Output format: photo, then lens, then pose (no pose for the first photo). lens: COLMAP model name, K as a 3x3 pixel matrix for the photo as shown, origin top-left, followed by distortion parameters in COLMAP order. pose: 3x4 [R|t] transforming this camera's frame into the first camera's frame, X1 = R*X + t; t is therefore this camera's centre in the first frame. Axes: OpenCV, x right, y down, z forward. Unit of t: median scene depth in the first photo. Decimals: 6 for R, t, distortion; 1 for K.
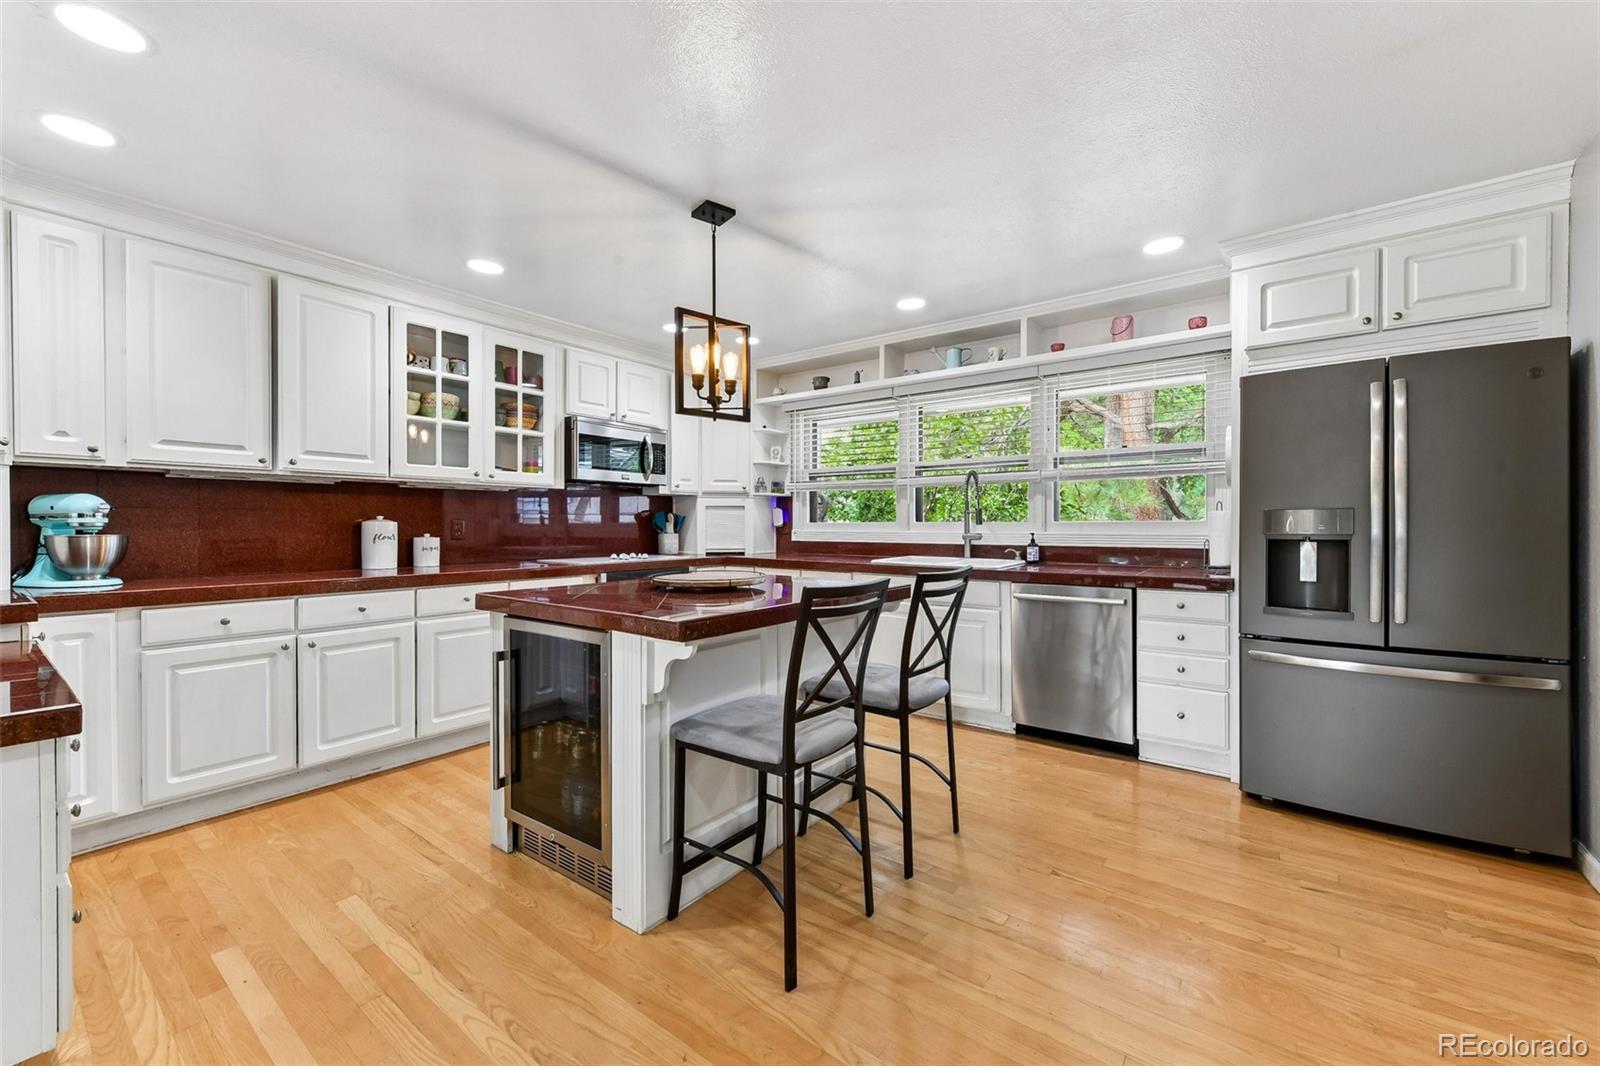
lens RADIAL K [[634.0, 0, 807.8], [0, 634.0, 528.3], [0, 0, 1]] dist [0.002854, -0.000302]
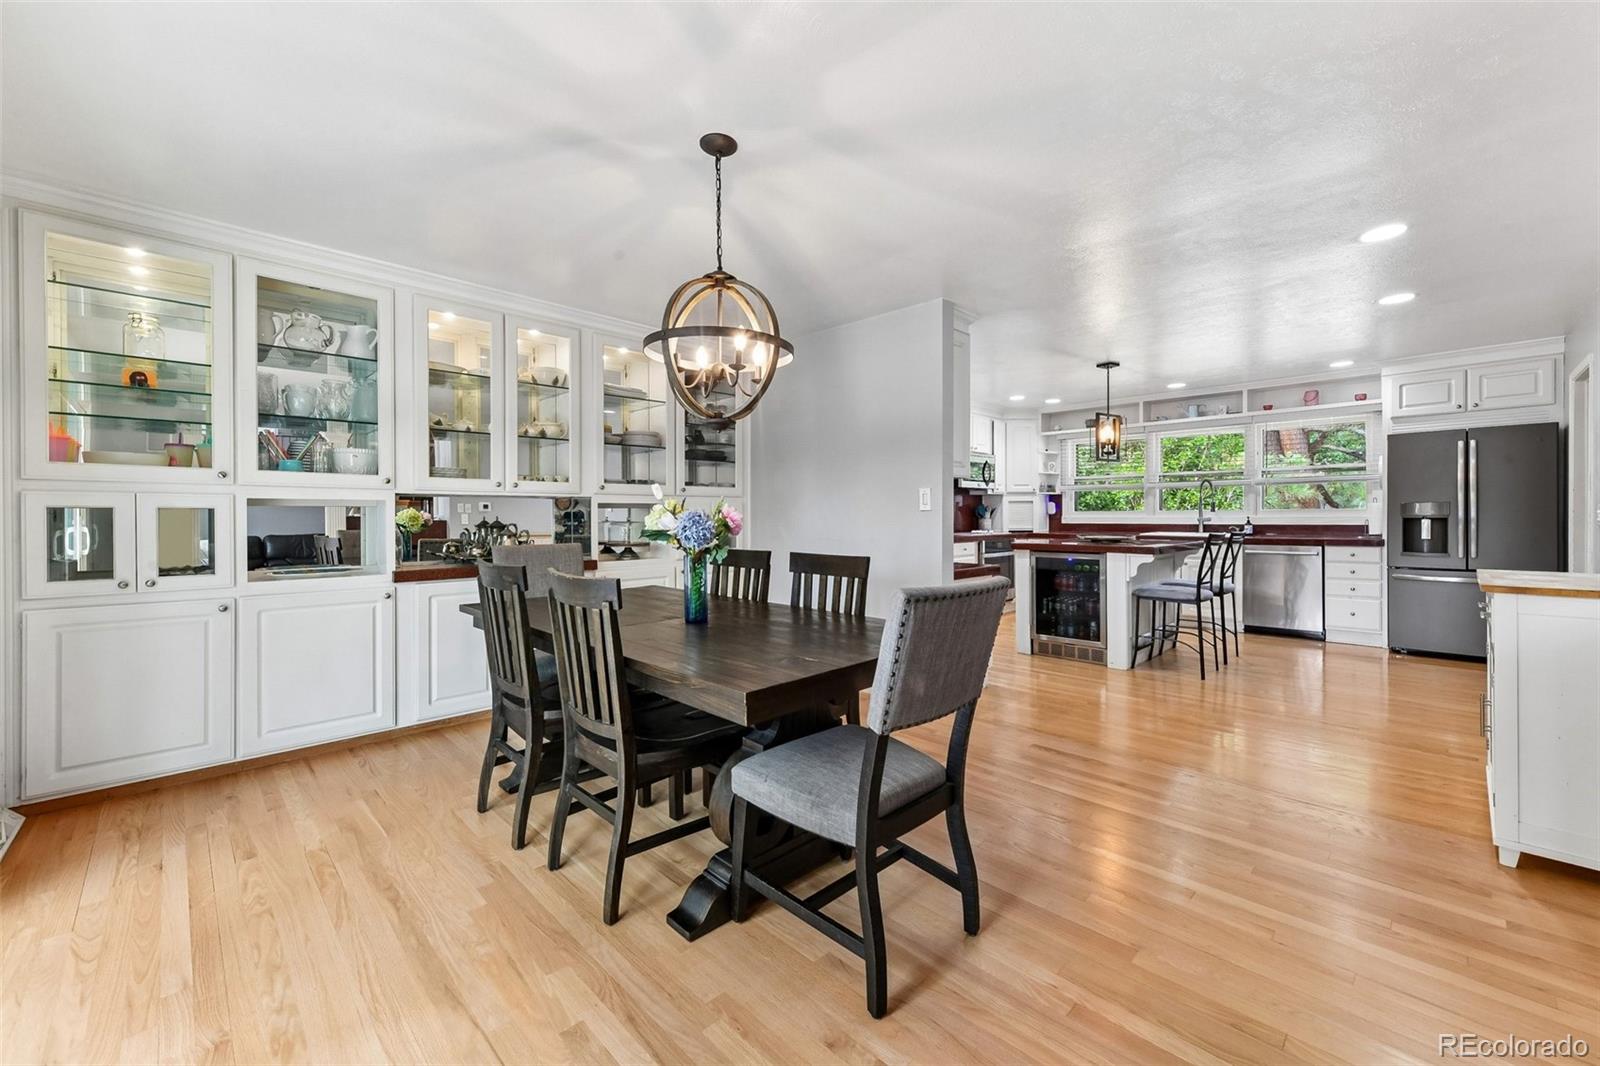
lens RADIAL K [[644.1, 0, 796.6], [0, 644.1, 517.8], [0, 0, 1]] dist [-0.000309, -0.000175]
pose [[0.988324, -0.003763, -0.152318, -0.622700], [0.003464, 0.999992, -0.002225, 0.011028], [0.152325, 0.001671, 0.988329, -0.944707]]
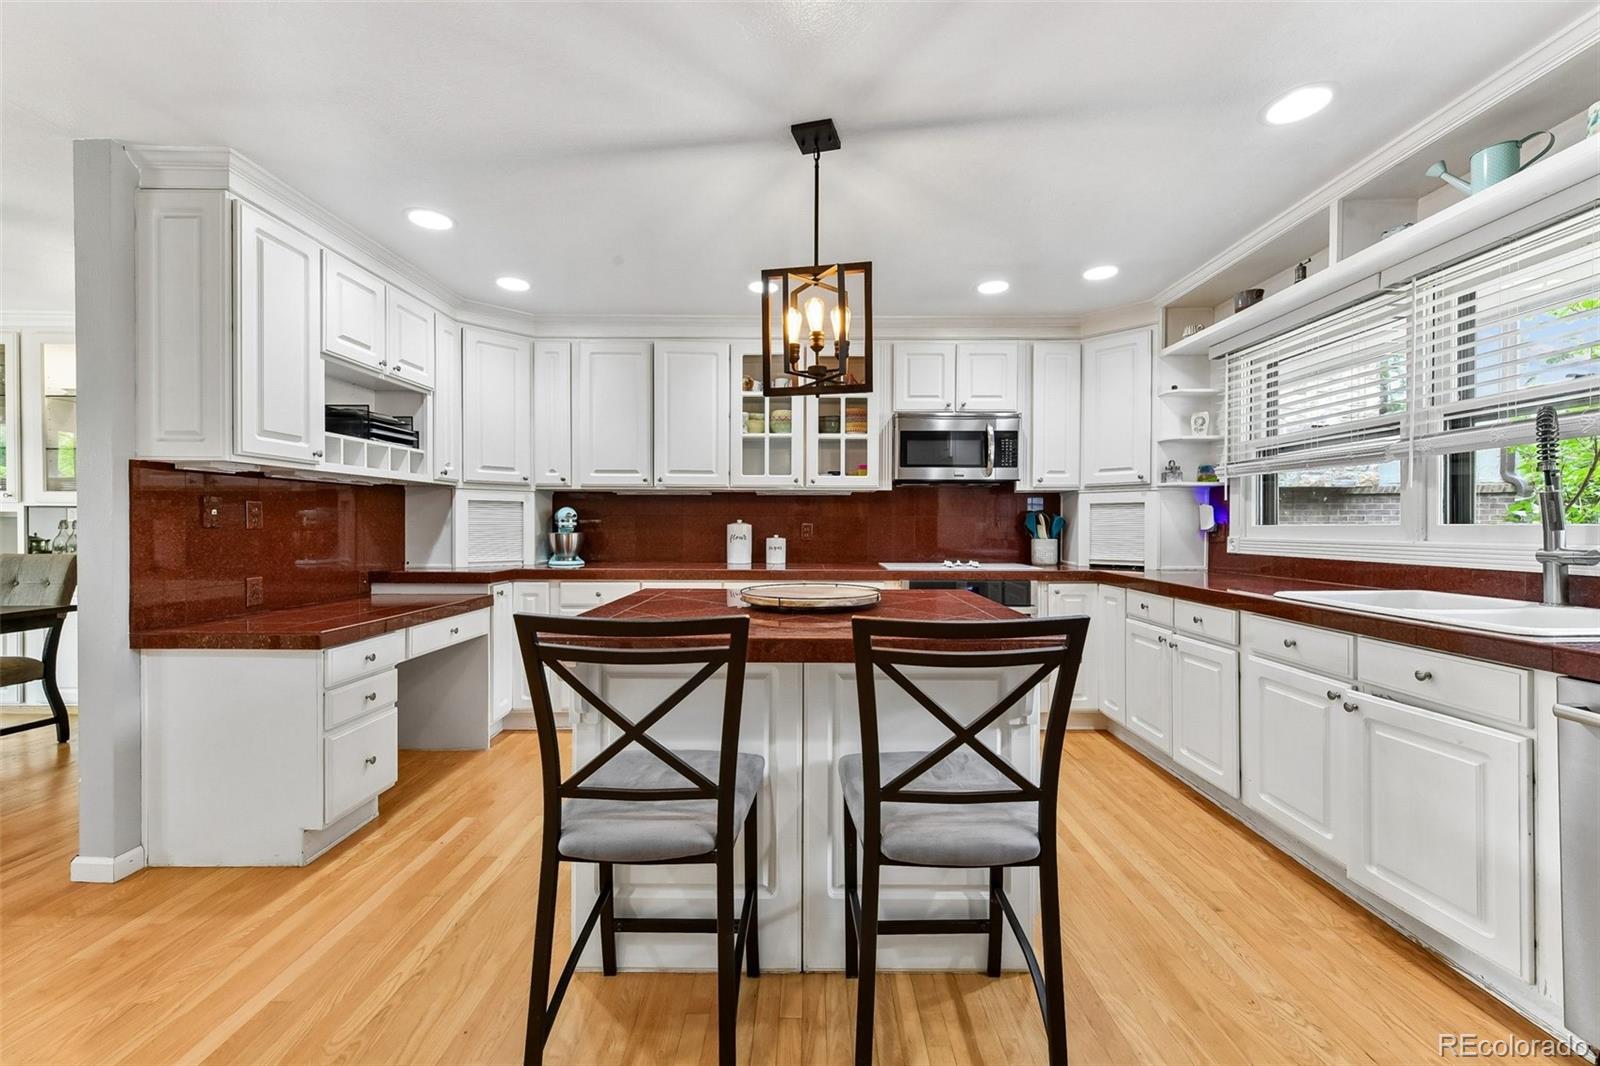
lens RADIAL K [[628.0, 0, 804.9], [0, 628.0, 530.5], [0, 0, 1]] dist [0.002113, -0.000475]
pose [[0.596121, 0.006120, -0.802871, 0.349745], [-0.007695, 0.999969, 0.001909, -0.002113], [0.802858, 0.005040, 0.596149, 0.377760]]
